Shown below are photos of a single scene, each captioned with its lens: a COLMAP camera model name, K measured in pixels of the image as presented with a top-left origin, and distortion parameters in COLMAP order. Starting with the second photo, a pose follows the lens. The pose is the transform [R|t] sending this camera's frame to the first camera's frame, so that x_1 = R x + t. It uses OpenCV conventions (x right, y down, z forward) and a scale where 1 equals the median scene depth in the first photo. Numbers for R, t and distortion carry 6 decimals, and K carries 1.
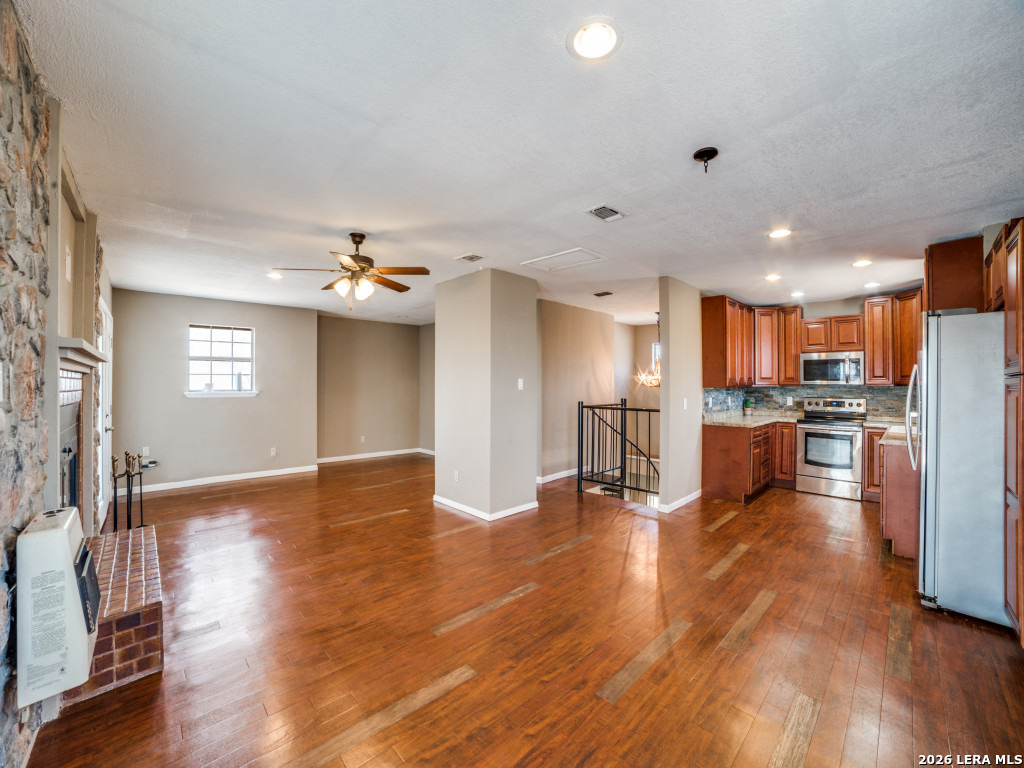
lens RADIAL K [[406.8, 0, 517.9], [0, 406.8, 385.9], [0, 0, 1]] dist [-0.100676, 0.030459]
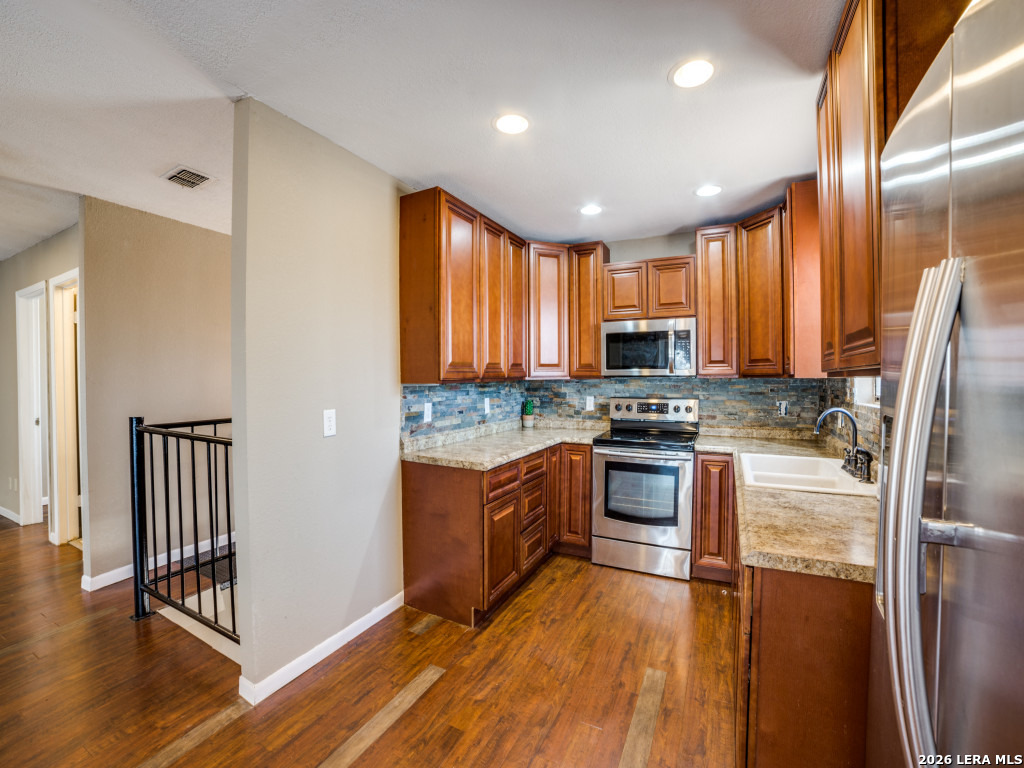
lens RADIAL K [[426.1, 0, 516.8], [0, 426.1, 389.3], [0, 0, 1]] dist [-0.121812, 0.048448]
pose [[0.943552, -0.014549, 0.330904, 0.421482], [0.006601, 0.999662, 0.025128, -0.000224], [-0.331158, -0.021526, 0.943330, 0.470983]]
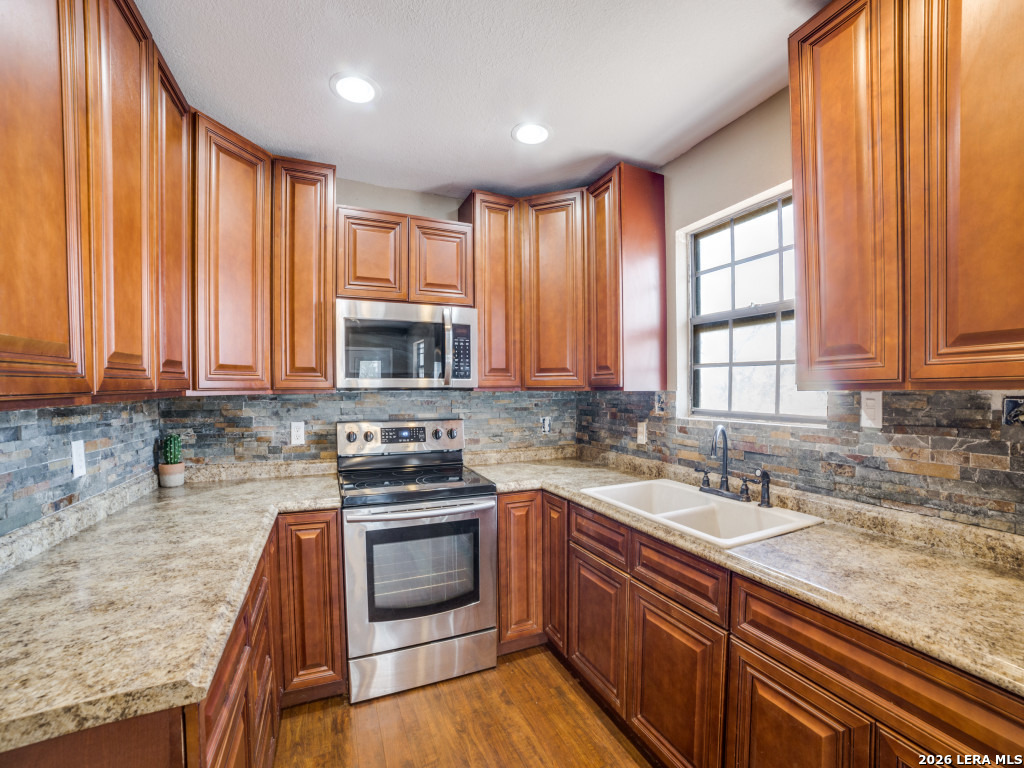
lens RADIAL K [[424.9, 0, 513.3], [0, 424.9, 404.9], [0, 0, 1]] dist [-0.097832, 0.036383]
pose [[0.350527, -0.036503, 0.935841, 0.456315], [0.004759, 0.999297, 0.037195, -0.001741], [-0.936540, -0.008584, 0.350454, 0.761408]]
